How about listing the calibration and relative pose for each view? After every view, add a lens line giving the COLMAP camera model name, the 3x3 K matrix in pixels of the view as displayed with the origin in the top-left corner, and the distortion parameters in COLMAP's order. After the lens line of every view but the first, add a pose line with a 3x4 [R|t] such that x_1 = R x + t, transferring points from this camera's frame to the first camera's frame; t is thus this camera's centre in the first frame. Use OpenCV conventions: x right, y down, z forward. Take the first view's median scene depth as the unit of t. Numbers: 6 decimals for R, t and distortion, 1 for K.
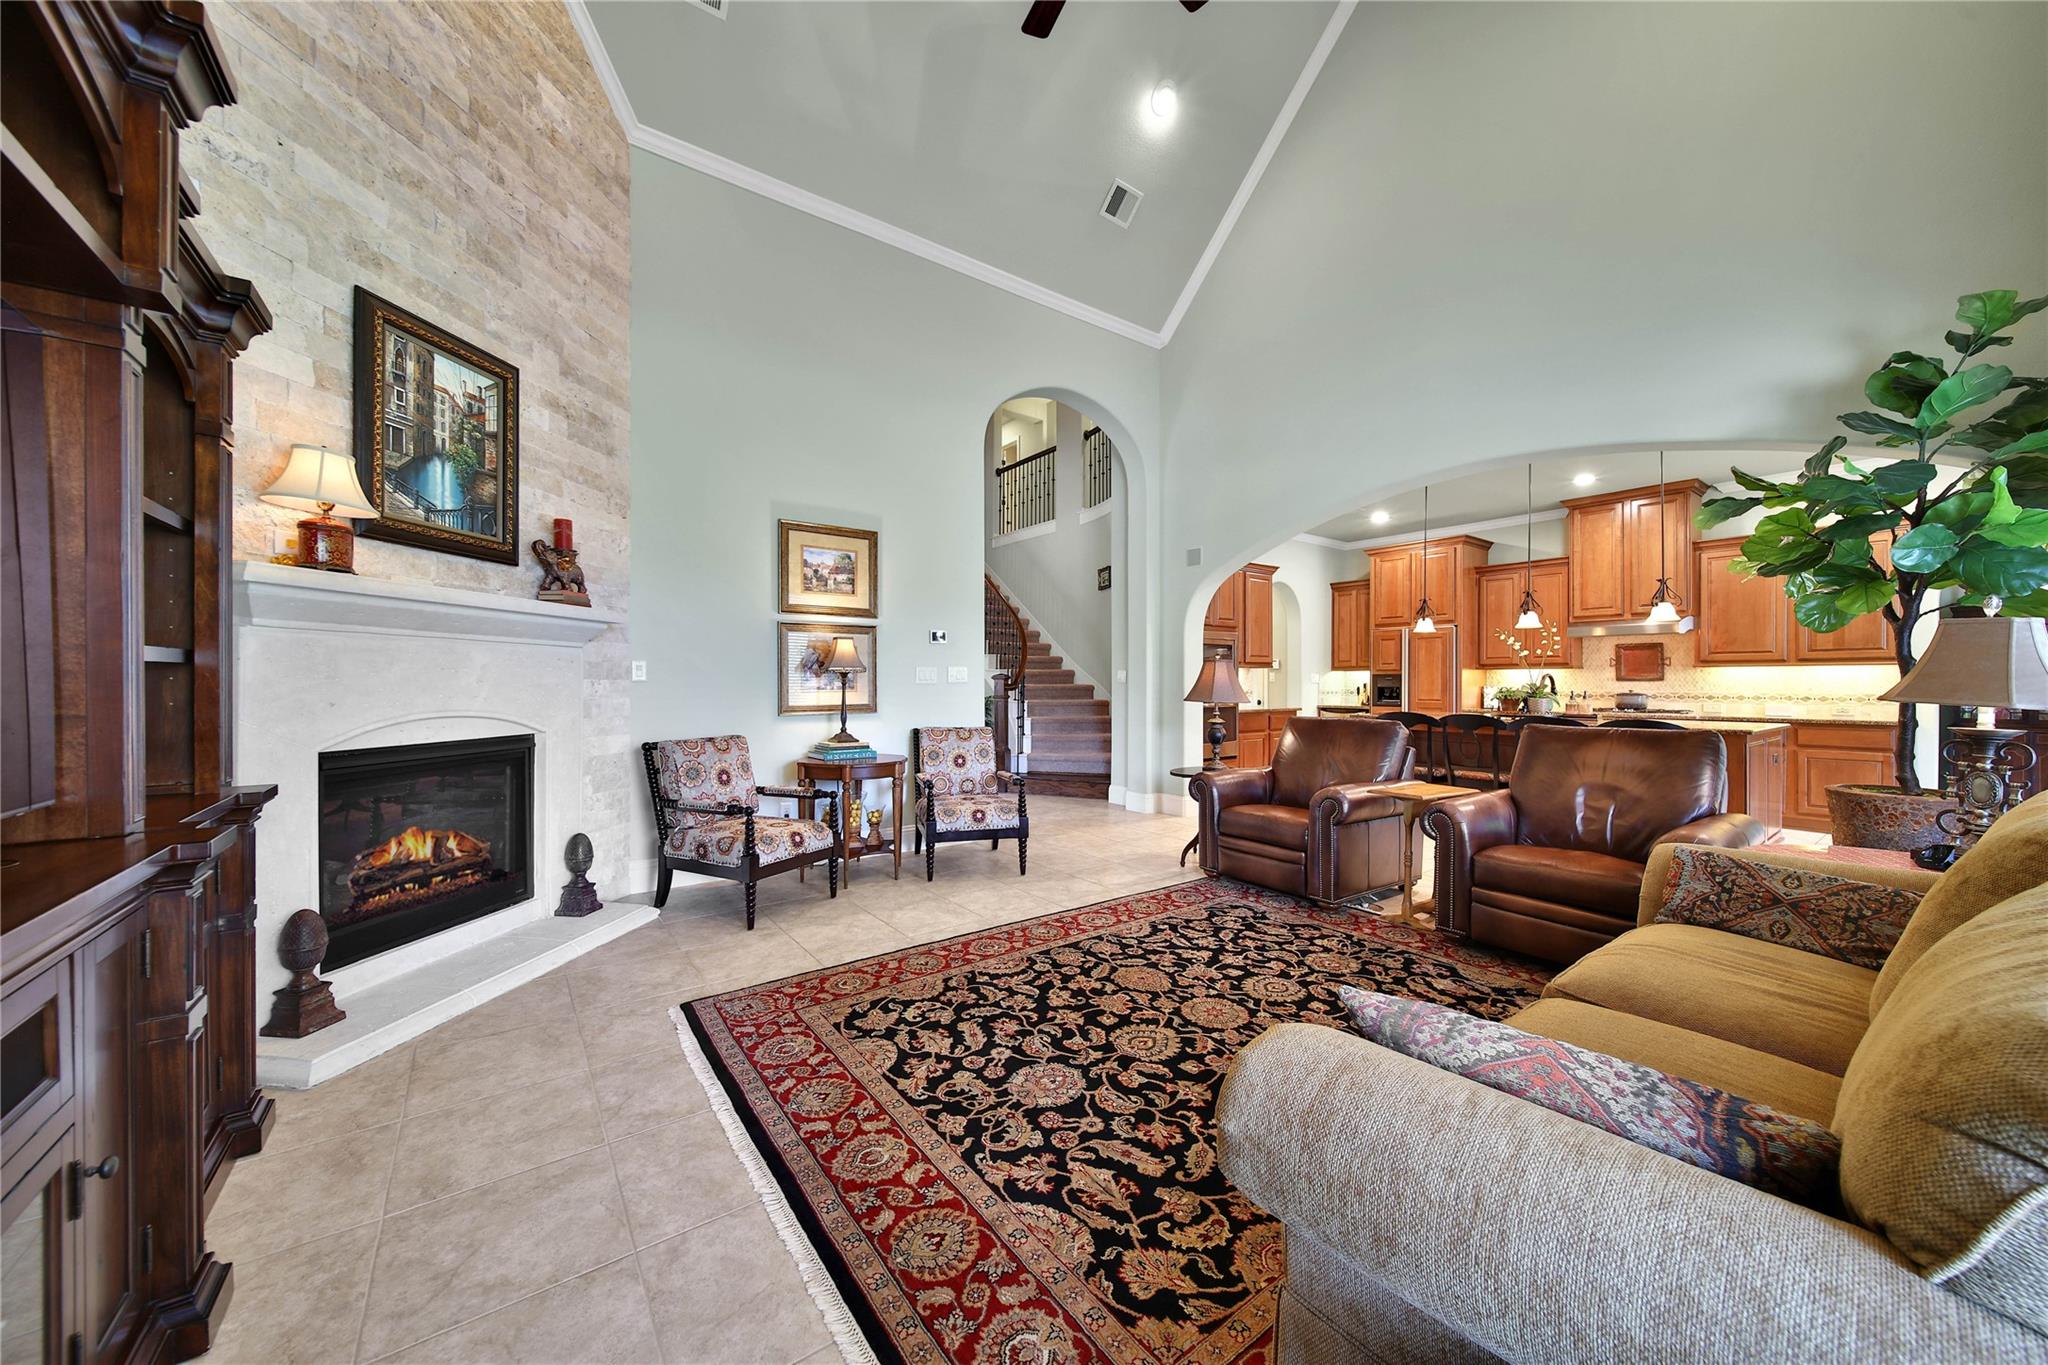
lens RADIAL K [[720.1, 0, 1017.4], [0, 720.1, 681.6], [0, 0, 1]] dist [-0.003268, -0.000064]
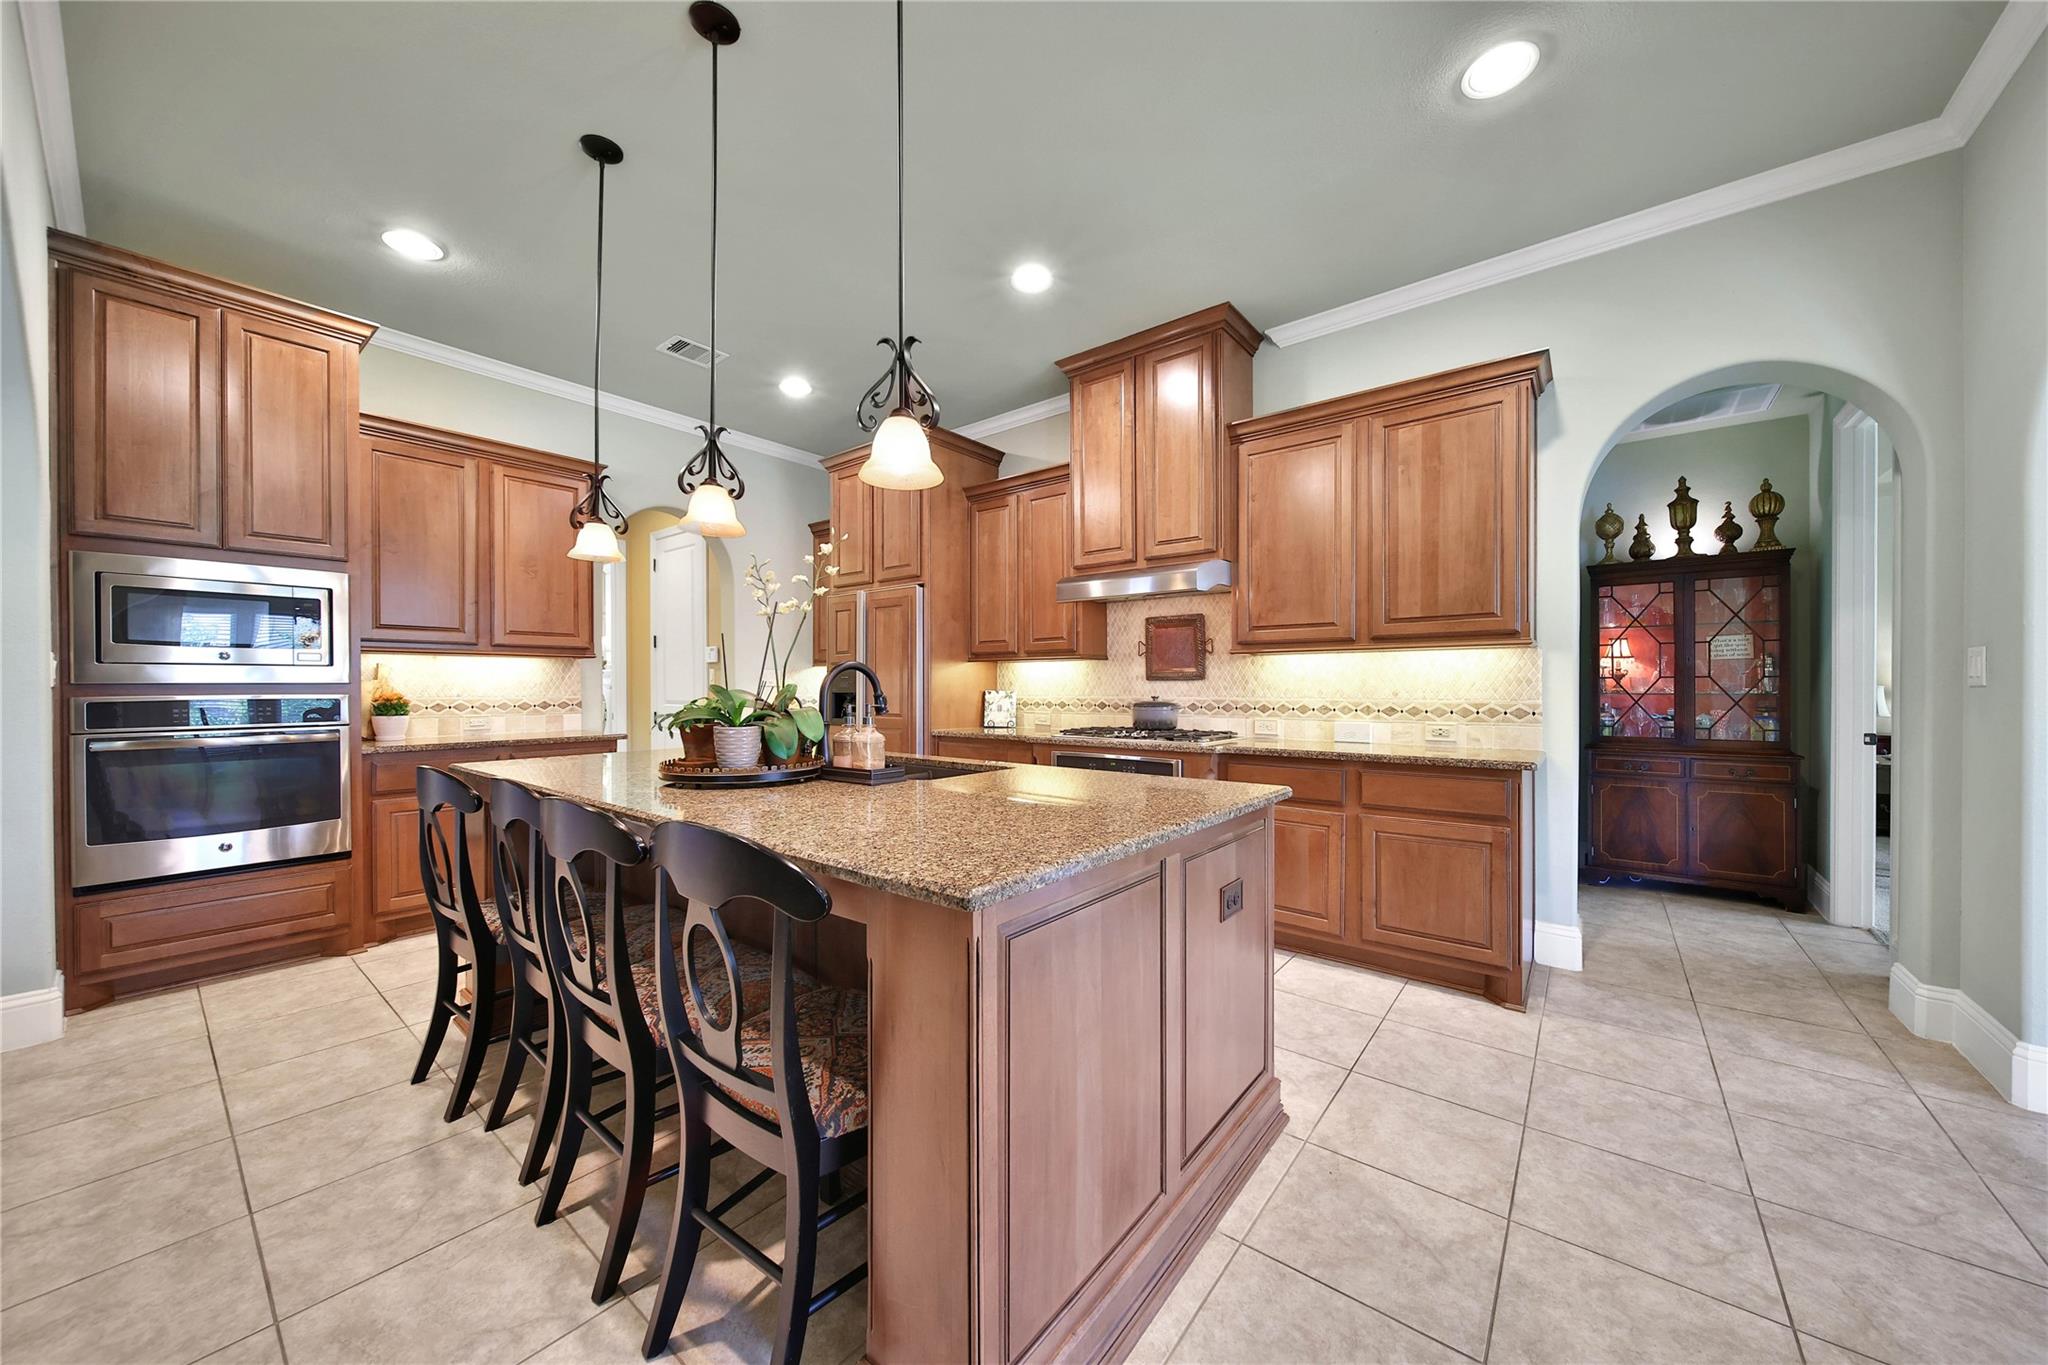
lens RADIAL K [[720.1, 0, 1018.4], [0, 720.1, 682.6], [0, 0, 1]] dist [-0.003268, -0.000064]
pose [[0.964704, -0.001862, 0.263331, 0.295328], [0.002250, 0.999997, -0.001173, 0.000709], [-0.263328, 0.001724, 0.964705, 0.235764]]
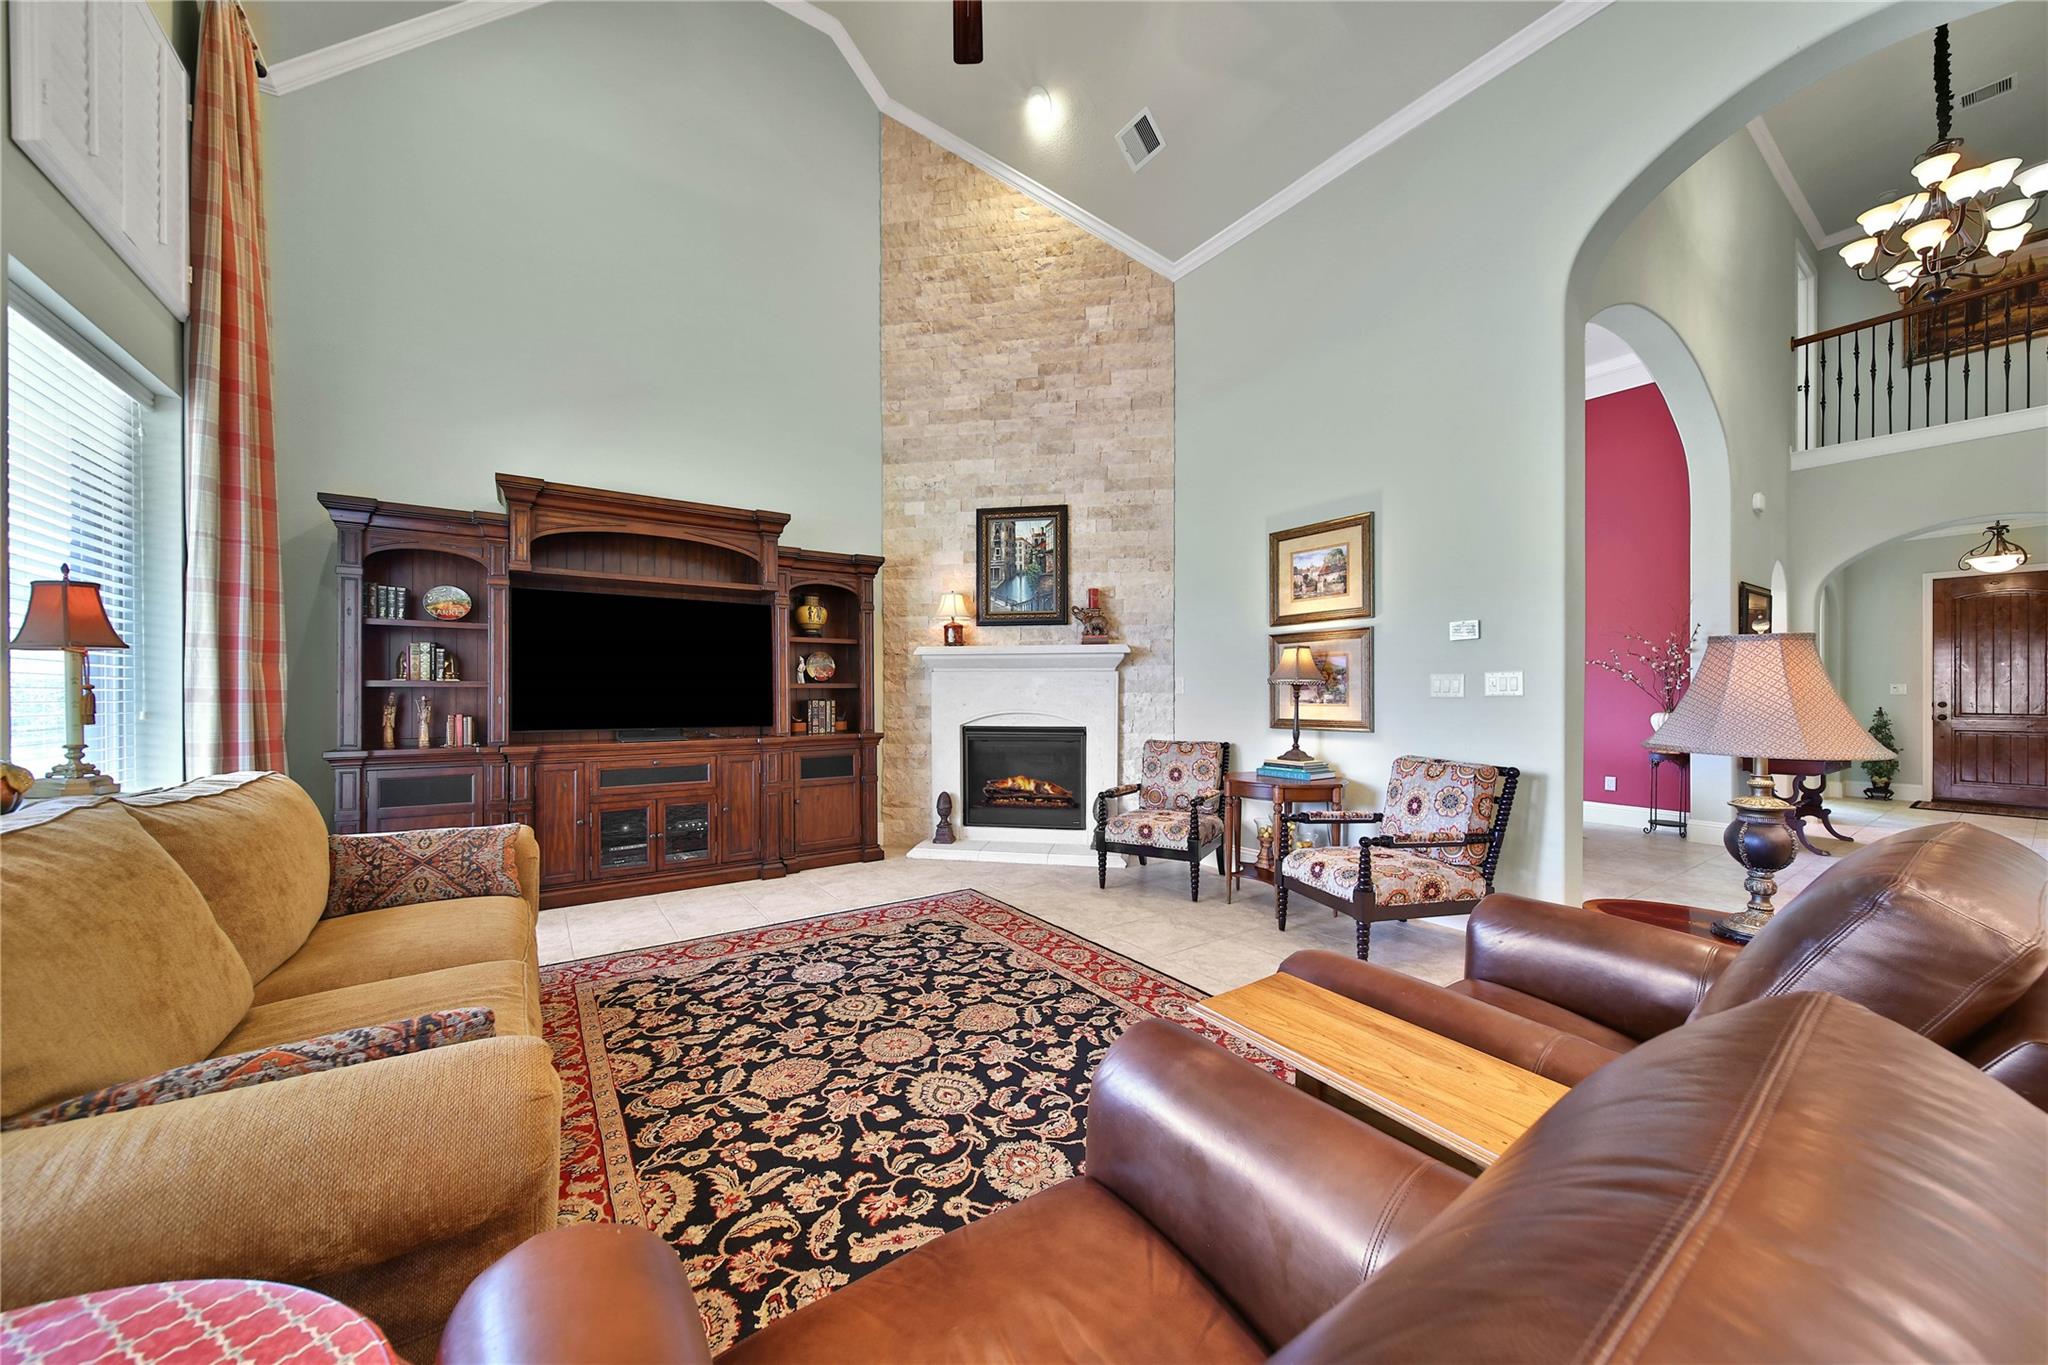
lens RADIAL K [[720.1, 0, 1018.8], [0, 720.1, 696.9], [0, 0, 1]] dist [-0.003268, -0.000064]
pose [[-0.034009, 0.000086, -0.999422, 1.115773], [-0.002005, 0.999998, 0.000154, 0.005799], [0.999420, 0.002010, -0.034009, 1.101592]]
